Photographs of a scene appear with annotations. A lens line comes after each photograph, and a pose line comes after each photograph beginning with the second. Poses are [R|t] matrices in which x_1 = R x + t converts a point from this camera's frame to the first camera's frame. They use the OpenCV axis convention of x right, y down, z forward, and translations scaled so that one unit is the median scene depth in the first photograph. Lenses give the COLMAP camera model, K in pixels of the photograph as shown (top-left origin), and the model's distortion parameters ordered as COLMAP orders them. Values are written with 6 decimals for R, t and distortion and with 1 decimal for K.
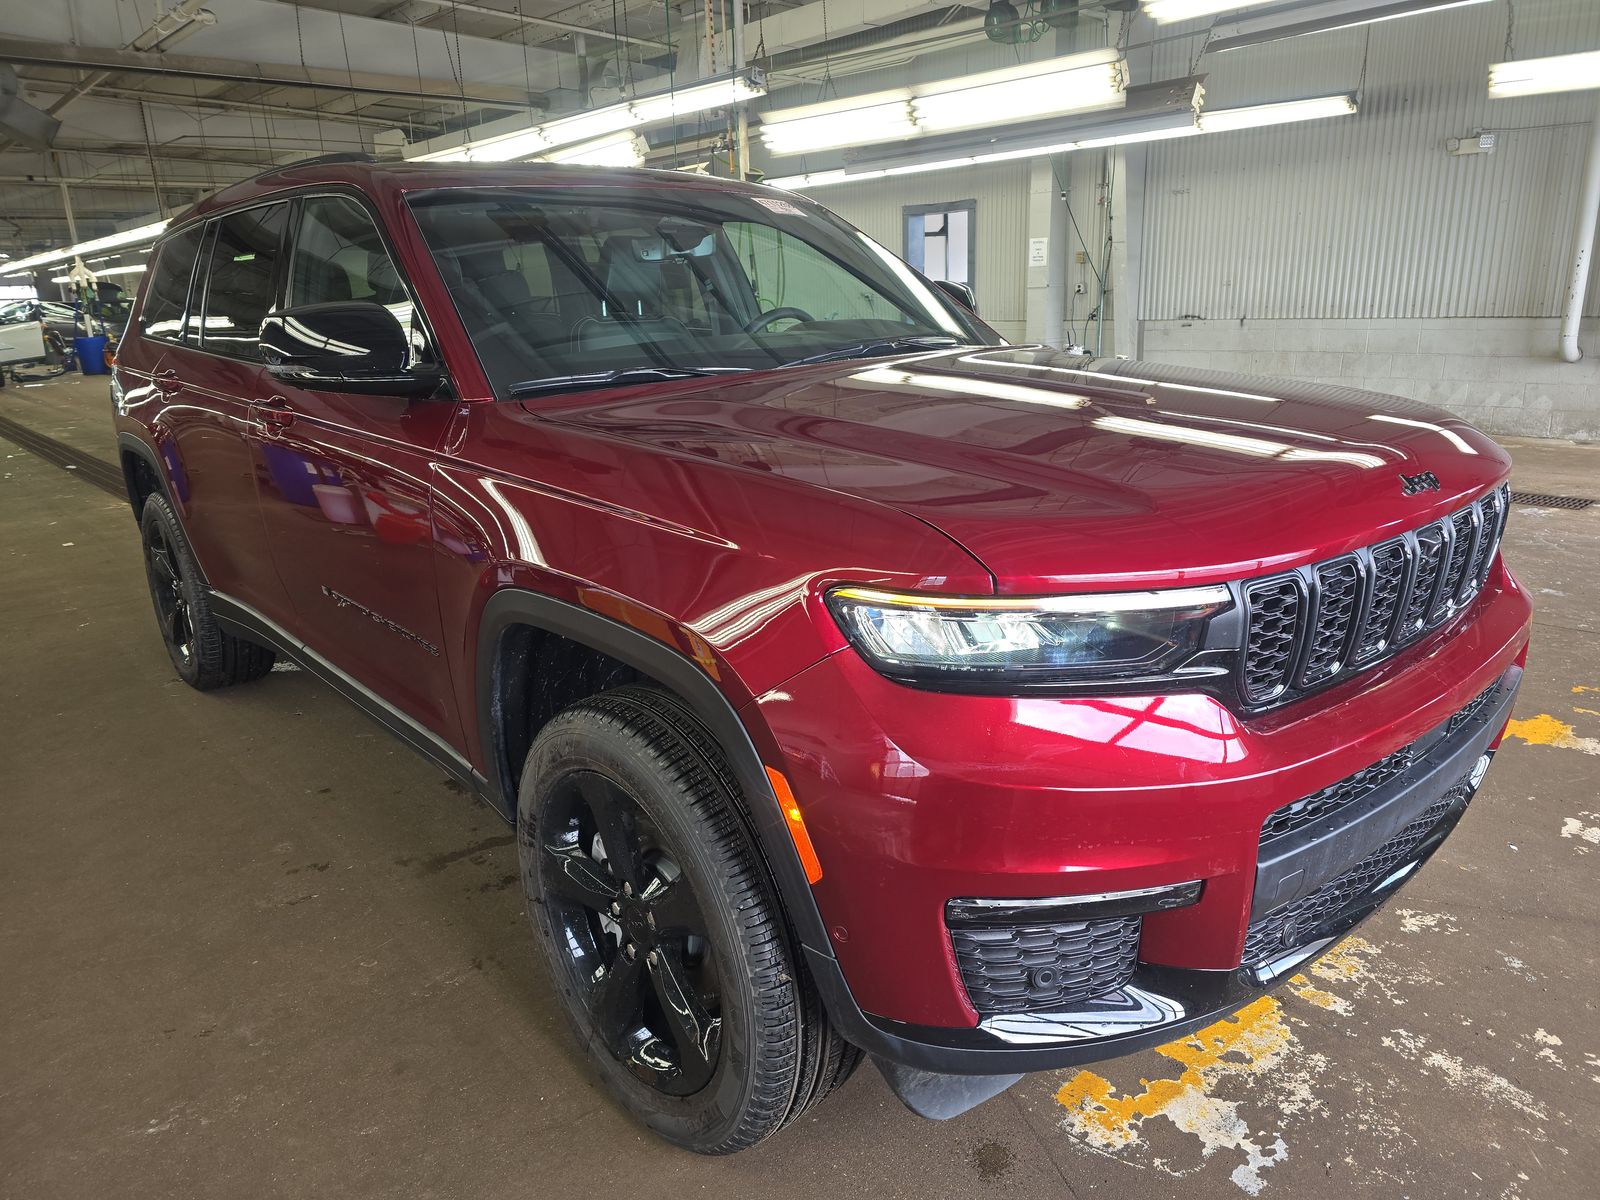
lens RADIAL K [[1084.3, 0, 805.6], [0, 1084.3, 608.4], [0, 0, 1]] dist [0.019268, -0.018266]
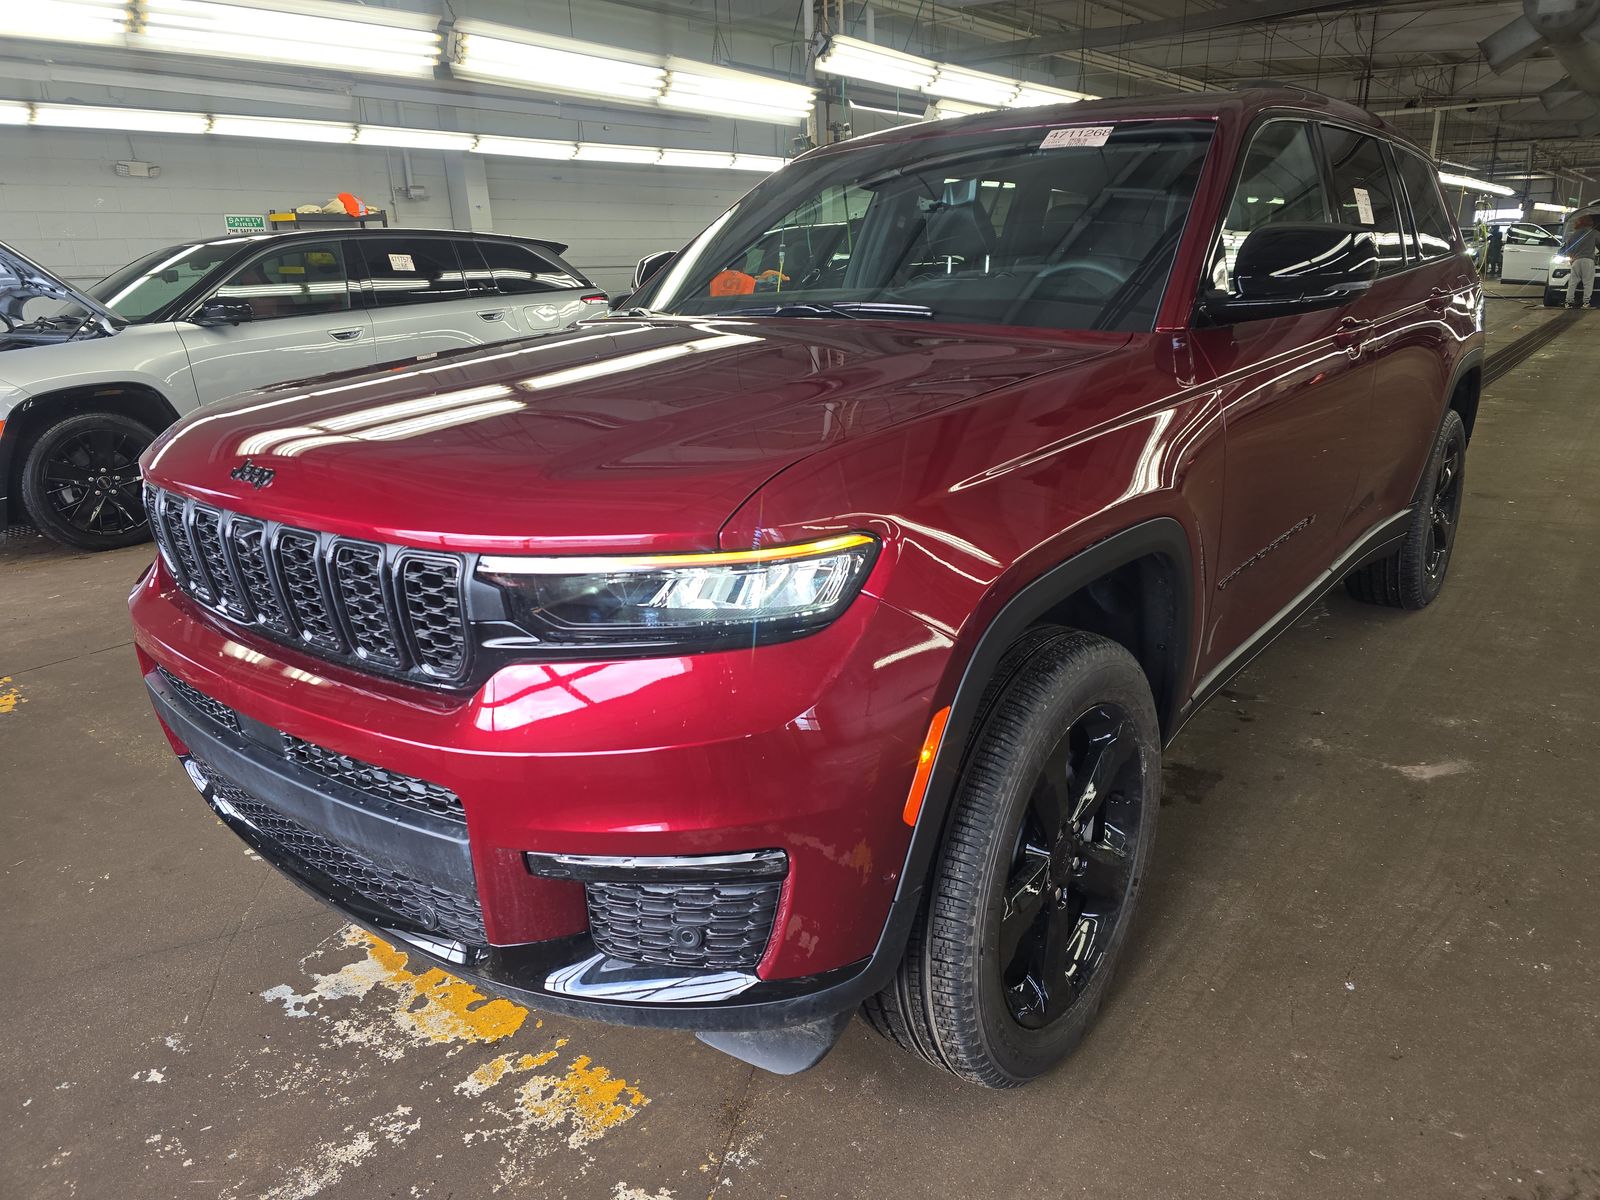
lens RADIAL K [[1084.3, 0, 807.6], [0, 1084.3, 590.5], [0, 0, 1]] dist [0.019268, -0.018266]
pose [[0.155790, 0.315046, -0.936203, 1.264439], [-0.254590, 0.928561, 0.270109, -0.325663], [0.954418, 0.196267, 0.224868, 1.005290]]
